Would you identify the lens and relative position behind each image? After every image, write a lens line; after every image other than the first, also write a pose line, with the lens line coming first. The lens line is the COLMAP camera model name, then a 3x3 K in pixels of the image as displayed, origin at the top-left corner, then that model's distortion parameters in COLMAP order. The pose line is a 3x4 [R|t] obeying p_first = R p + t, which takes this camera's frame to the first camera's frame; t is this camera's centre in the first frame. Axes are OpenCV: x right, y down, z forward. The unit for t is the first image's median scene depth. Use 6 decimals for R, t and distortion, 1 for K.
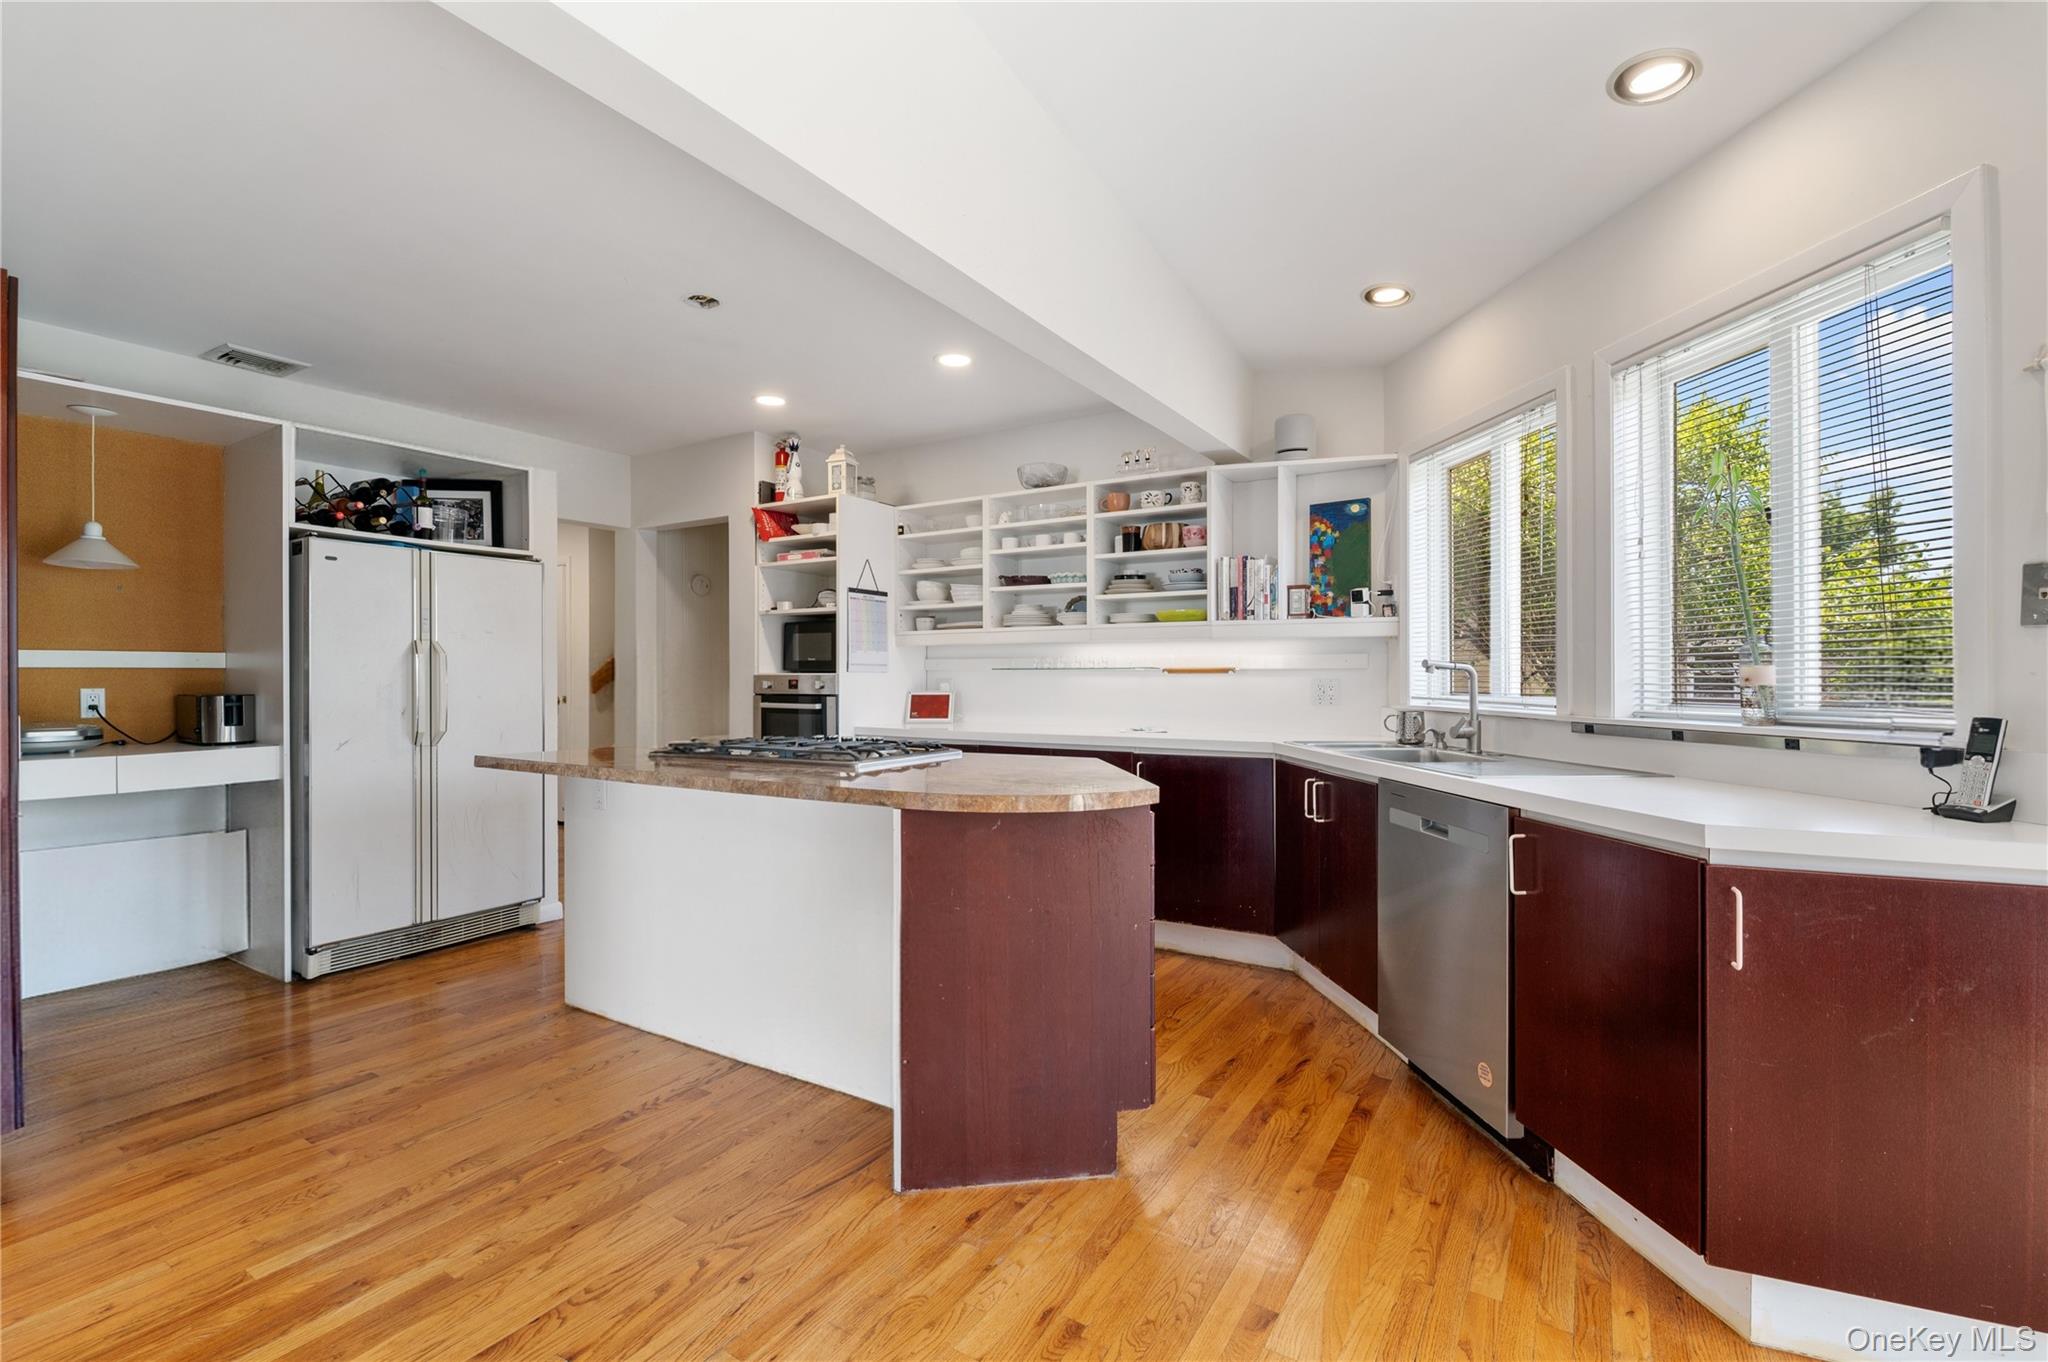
lens RADIAL K [[887.3, 0, 1034.9], [0, 887.3, 682.2], [0, 0, 1]] dist [0.002871, 0.000057]
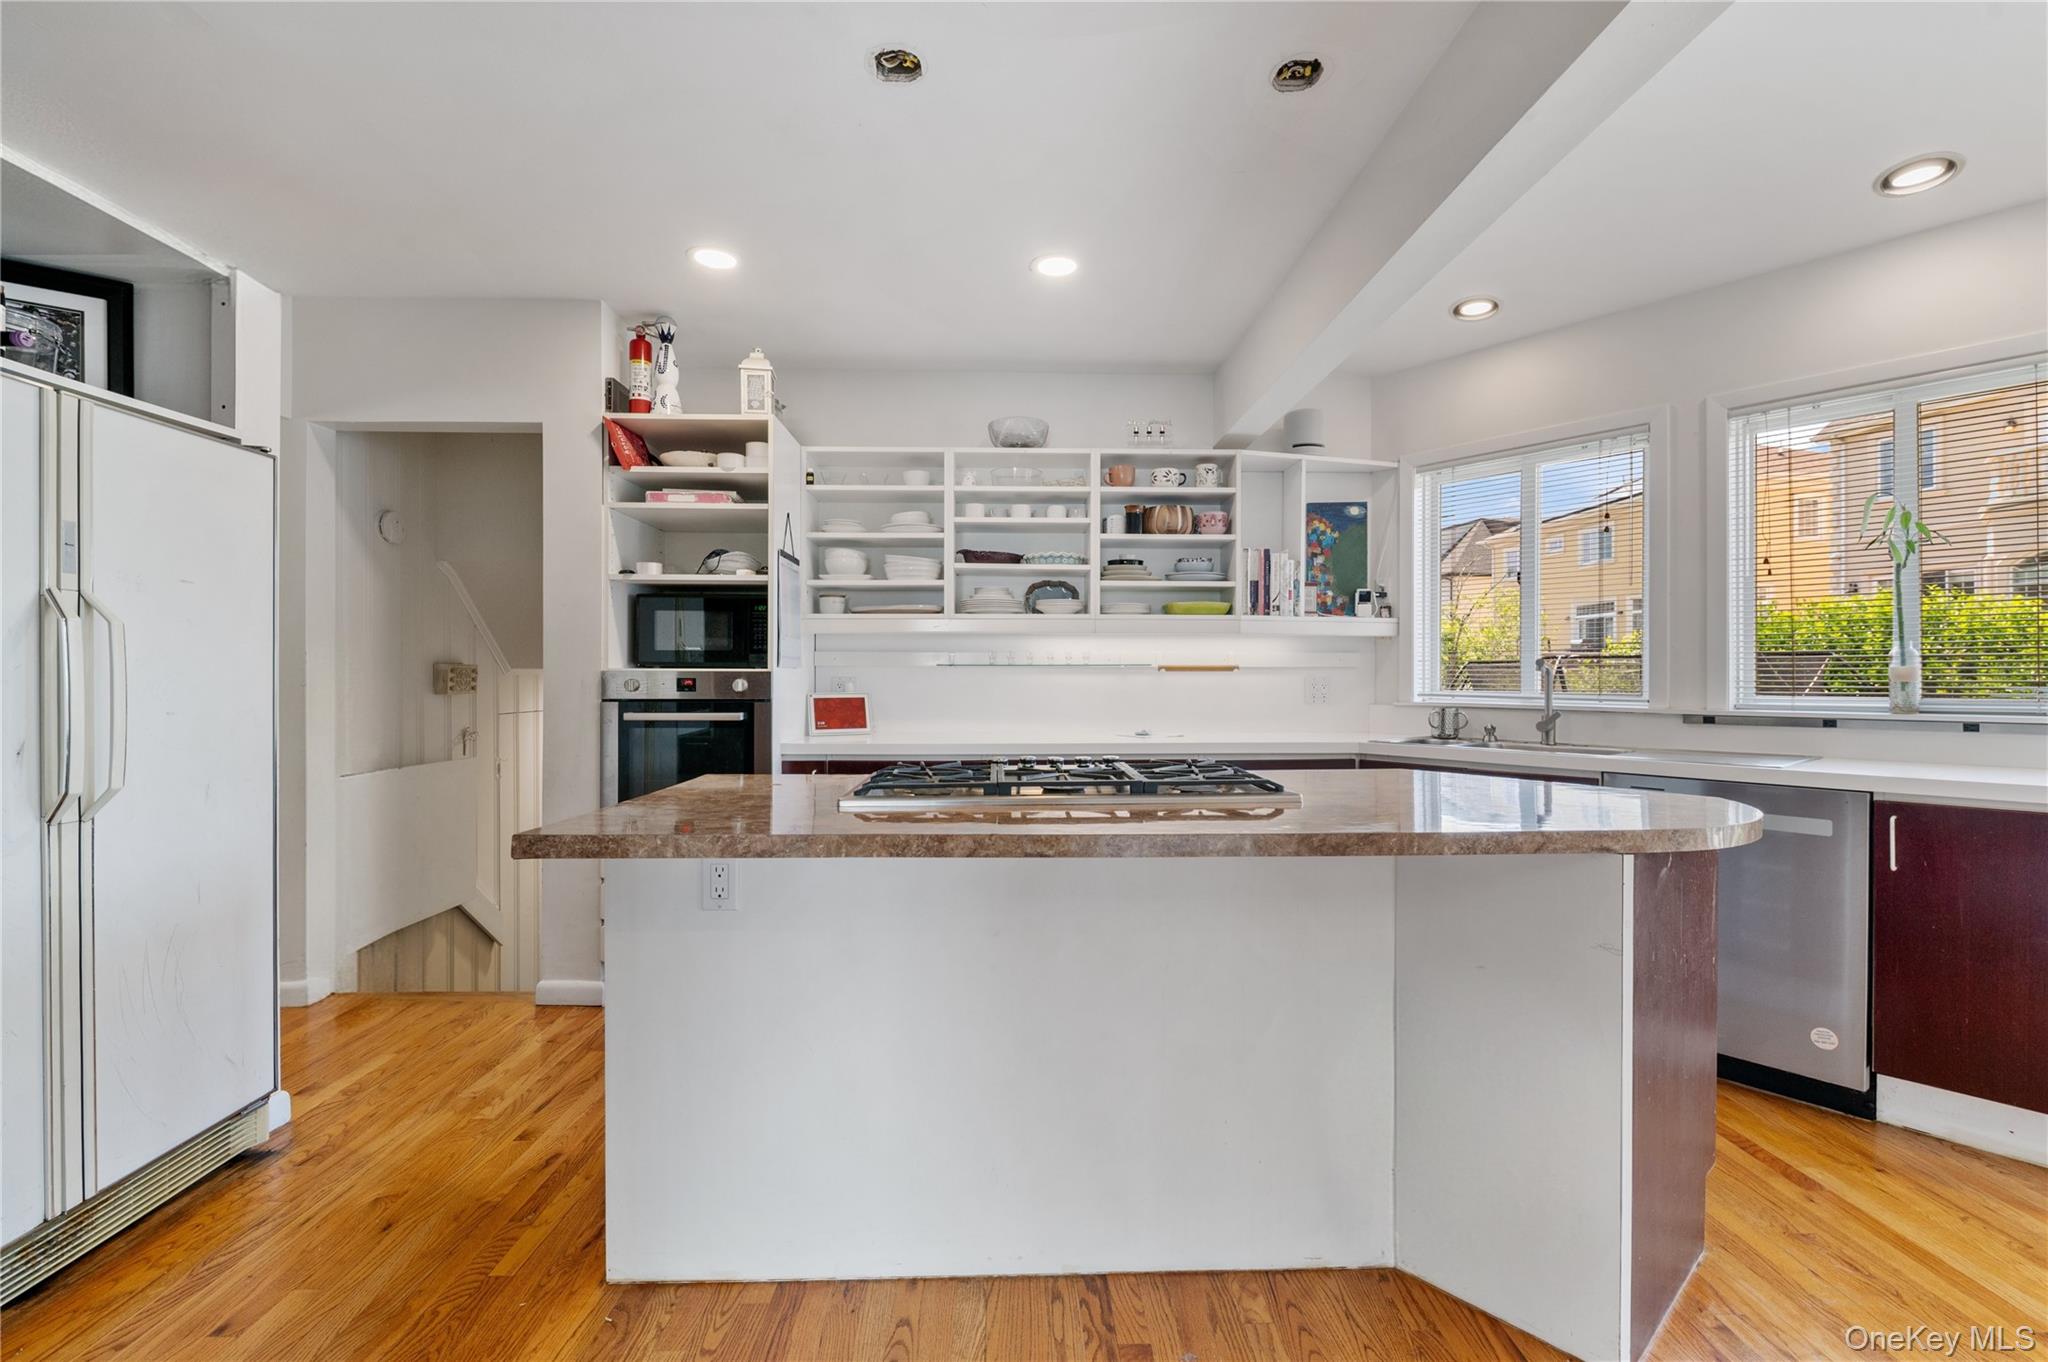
lens RADIAL K [[878.8, 0, 1024.0], [0, 878.8, 681.0], [0, 0, 1]] dist [0.006020, -0.006839]
pose [[0.839765, -0.001593, 0.542947, -0.462550], [0.002108, 0.999998, -0.000328, 0.000176], [-0.542945, 0.001420, 0.839767, 0.320776]]
